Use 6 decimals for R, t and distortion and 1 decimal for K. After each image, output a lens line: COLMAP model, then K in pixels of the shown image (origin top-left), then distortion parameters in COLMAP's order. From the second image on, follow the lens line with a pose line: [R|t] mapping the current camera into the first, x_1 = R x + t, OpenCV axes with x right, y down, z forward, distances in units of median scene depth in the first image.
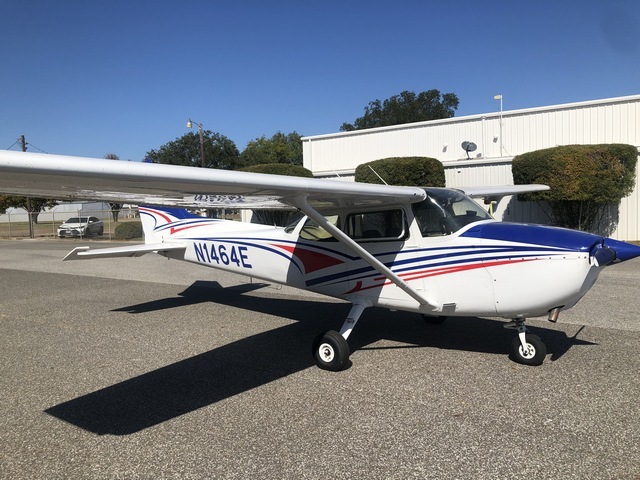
lens RADIAL K [[526.7, 0, 320.0], [0, 526.7, 240.0], [0, 0, 1]] dist [0.005483, 0.005538]
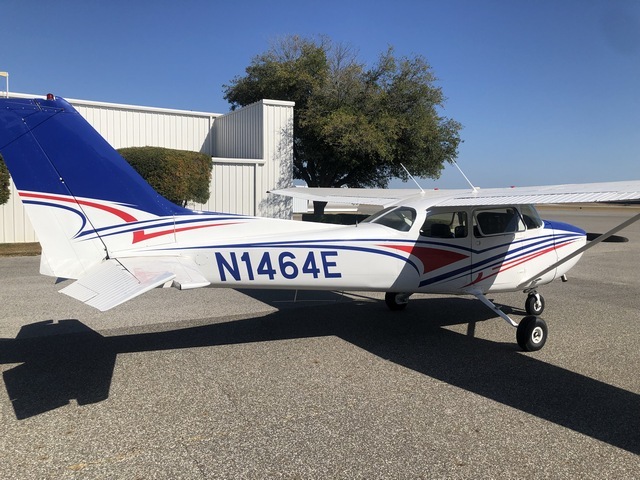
lens RADIAL K [[526.7, 0, 320.0], [0, 526.7, 240.0], [0, 0, 1]] dist [0.005483, 0.005538]
pose [[0.402663, -0.038279, 0.914547, -0.862177], [0.039003, 0.998935, 0.024639, -0.023721], [-0.914517, 0.025749, 0.403728, 0.701690]]
